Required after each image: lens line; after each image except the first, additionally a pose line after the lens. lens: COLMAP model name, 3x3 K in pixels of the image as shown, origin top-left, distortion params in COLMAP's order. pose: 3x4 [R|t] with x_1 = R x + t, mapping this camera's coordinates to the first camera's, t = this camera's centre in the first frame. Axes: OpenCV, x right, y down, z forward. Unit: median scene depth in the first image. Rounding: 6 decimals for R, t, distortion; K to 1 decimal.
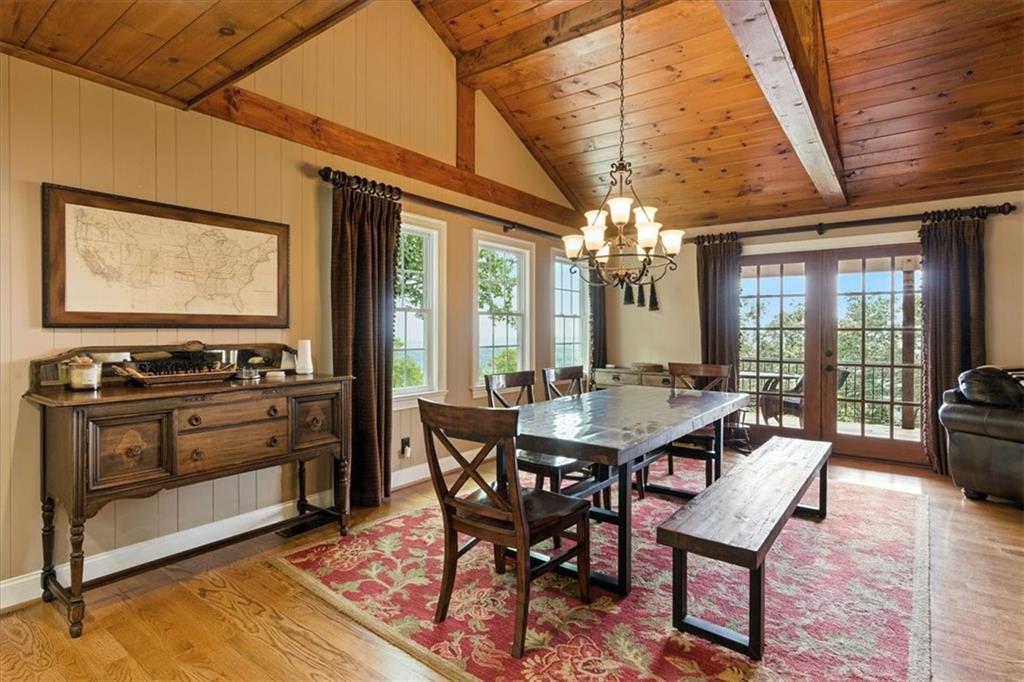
lens RADIAL K [[510.8, 0, 512.2], [0, 510.8, 330.2], [0, 0, 1]] dist [-0.001337, 0.000151]
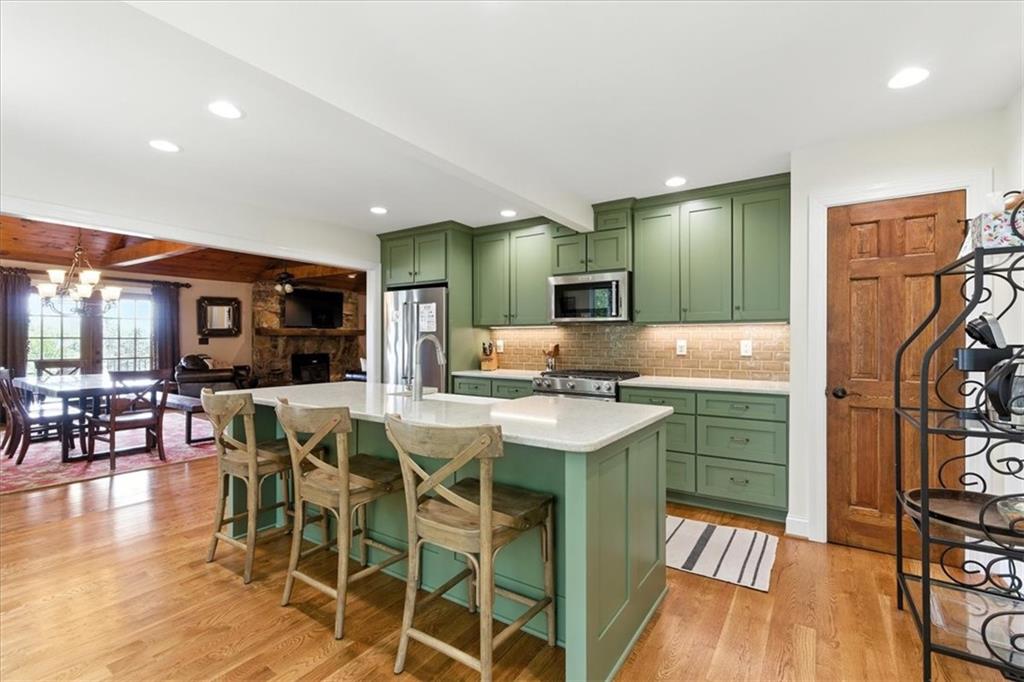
lens RADIAL K [[460.0, 0, 515.6], [0, 460.0, 339.6], [0, 0, 1]] dist [-0.000420, 0.000074]
pose [[-0.064306, -0.005502, 0.997915, -1.147048], [-0.003274, 0.999981, 0.005302, -0.011978], [-0.997925, -0.002926, -0.064323, -0.323352]]
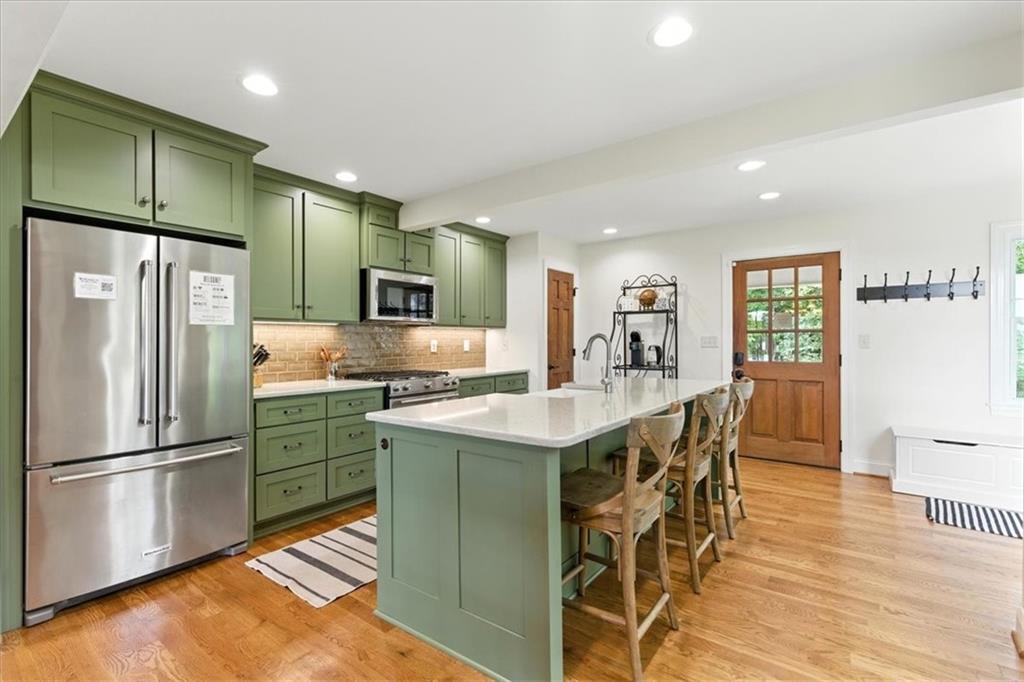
lens RADIAL K [[460.0, 0, 515.6], [0, 460.0, 339.6], [0, 0, 1]] dist [-0.000420, 0.000074]
pose [[-0.999794, -0.001264, -0.020259, -0.410972], [-0.001202, 0.999994, -0.003095, -0.004713], [0.020263, -0.003070, -0.999790, 0.416619]]
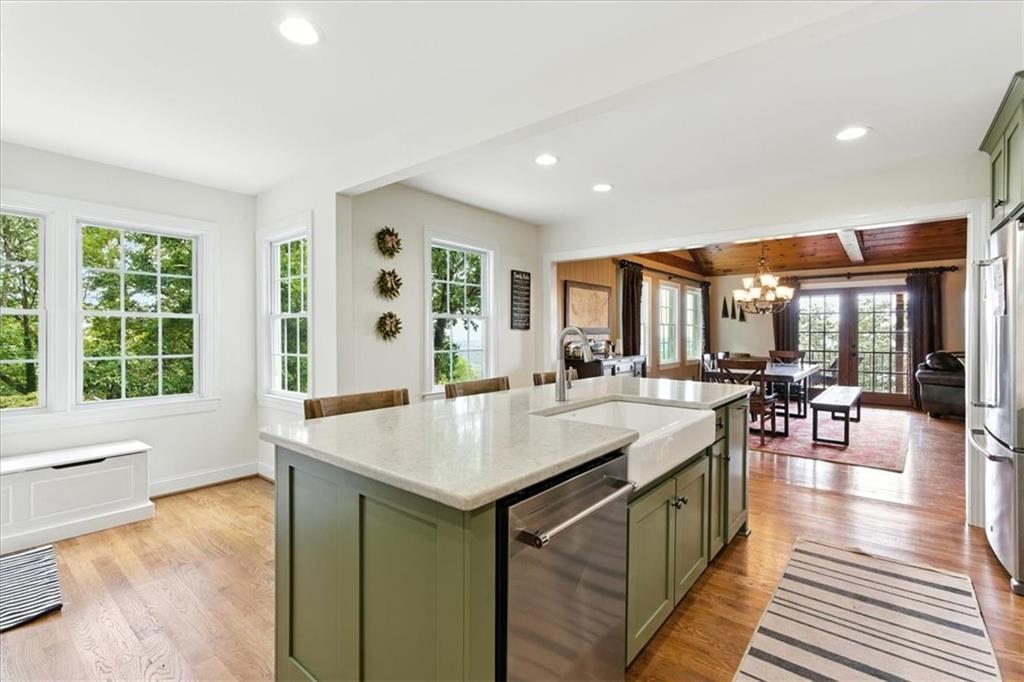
lens RADIAL K [[462.4, 0, 511.9], [0, 462.4, 335.0], [0, 0, 1]] dist [0.000636, 0.000007]
pose [[0.999343, -0.004218, -0.036005, -0.592635], [0.004408, 0.999977, 0.005192, -0.007424], [0.035982, -0.005348, 0.999338, -0.756952]]
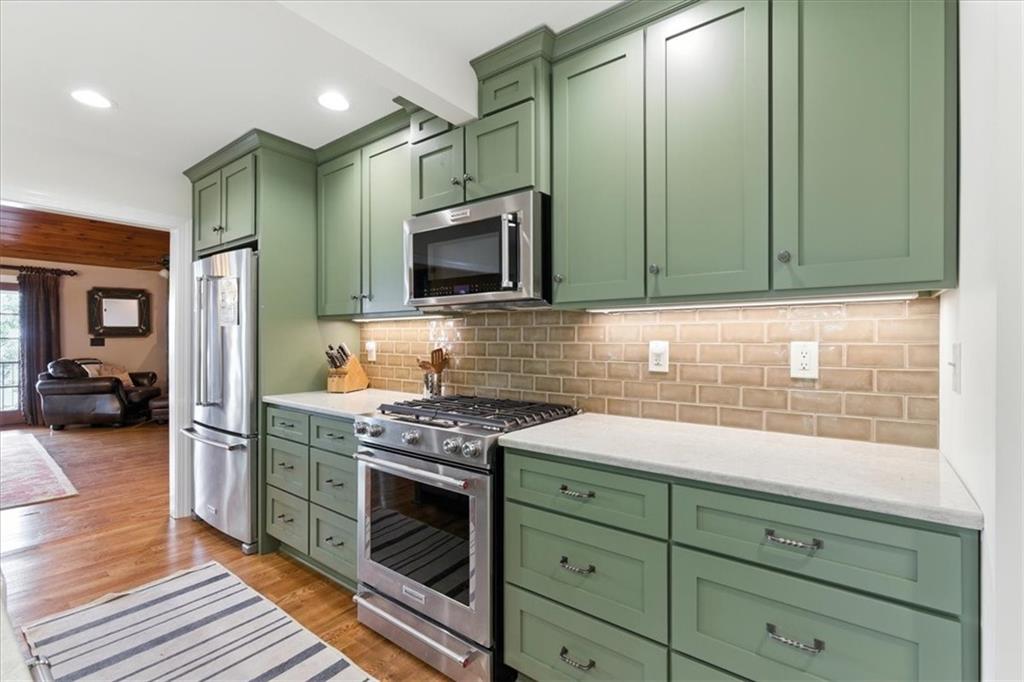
lens RADIAL K [[460.0, 0, 515.6], [0, 460.0, 339.6], [0, 0, 1]] dist [-0.000420, 0.000074]
pose [[-0.000933, -0.004374, 0.999990, -0.674046], [-0.002942, 0.999986, 0.004371, -0.009885], [-0.999995, -0.002938, -0.000946, -0.583593]]
